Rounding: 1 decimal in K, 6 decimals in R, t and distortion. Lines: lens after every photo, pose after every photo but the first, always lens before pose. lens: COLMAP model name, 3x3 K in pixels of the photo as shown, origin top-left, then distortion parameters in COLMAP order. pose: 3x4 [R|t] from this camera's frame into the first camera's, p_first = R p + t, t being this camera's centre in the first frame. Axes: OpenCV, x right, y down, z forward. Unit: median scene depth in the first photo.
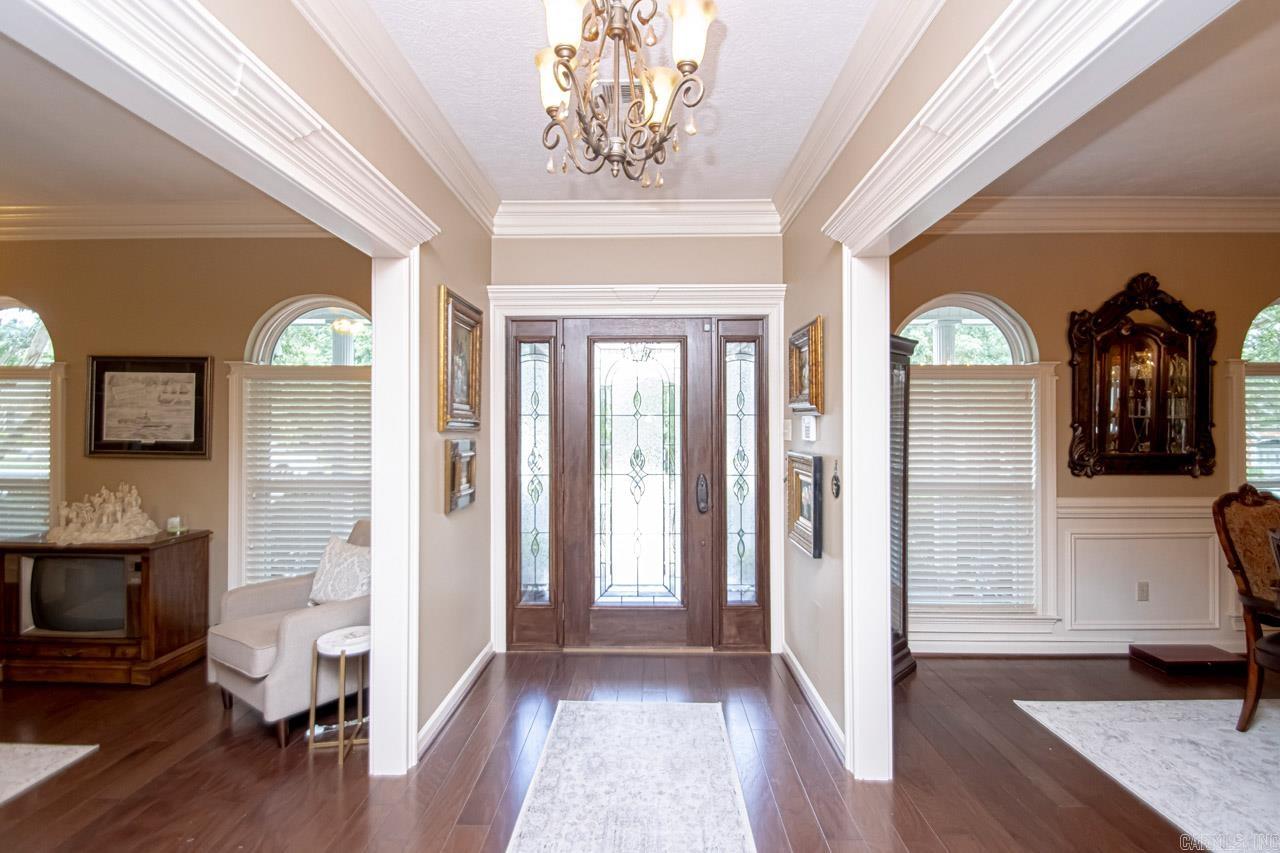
lens RADIAL K [[609.0, 0, 638.4], [0, 609.0, 424.3], [0, 0, 1]] dist [-0.001261, -0.000513]
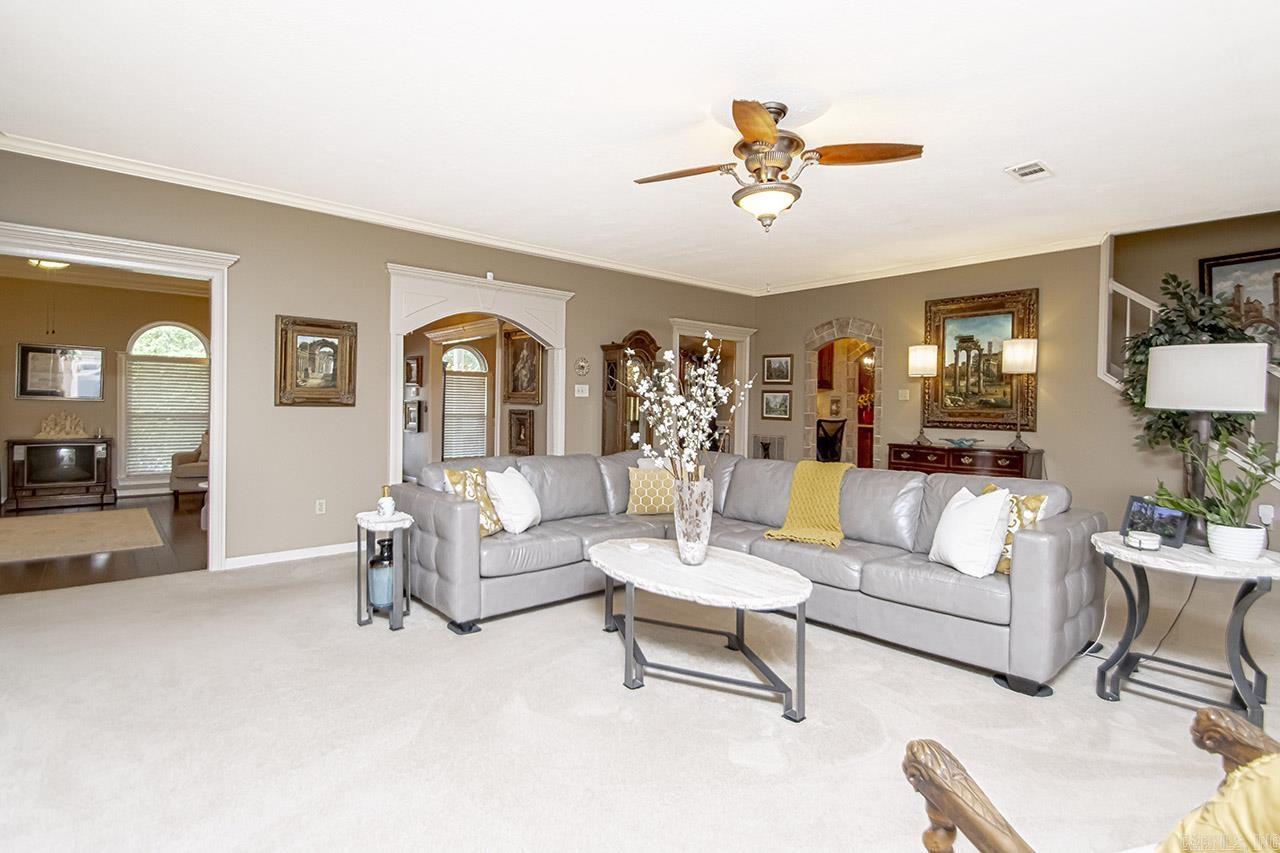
lens RADIAL K [[609.0, 0, 634.9], [0, 609.0, 421.9], [0, 0, 1]] dist [-0.001261, -0.000513]
pose [[0.745905, -0.008544, 0.665997, -0.790003], [-0.006563, 0.999775, 0.020176, 0.079239], [-0.666020, -0.019420, 0.745681, -1.698001]]
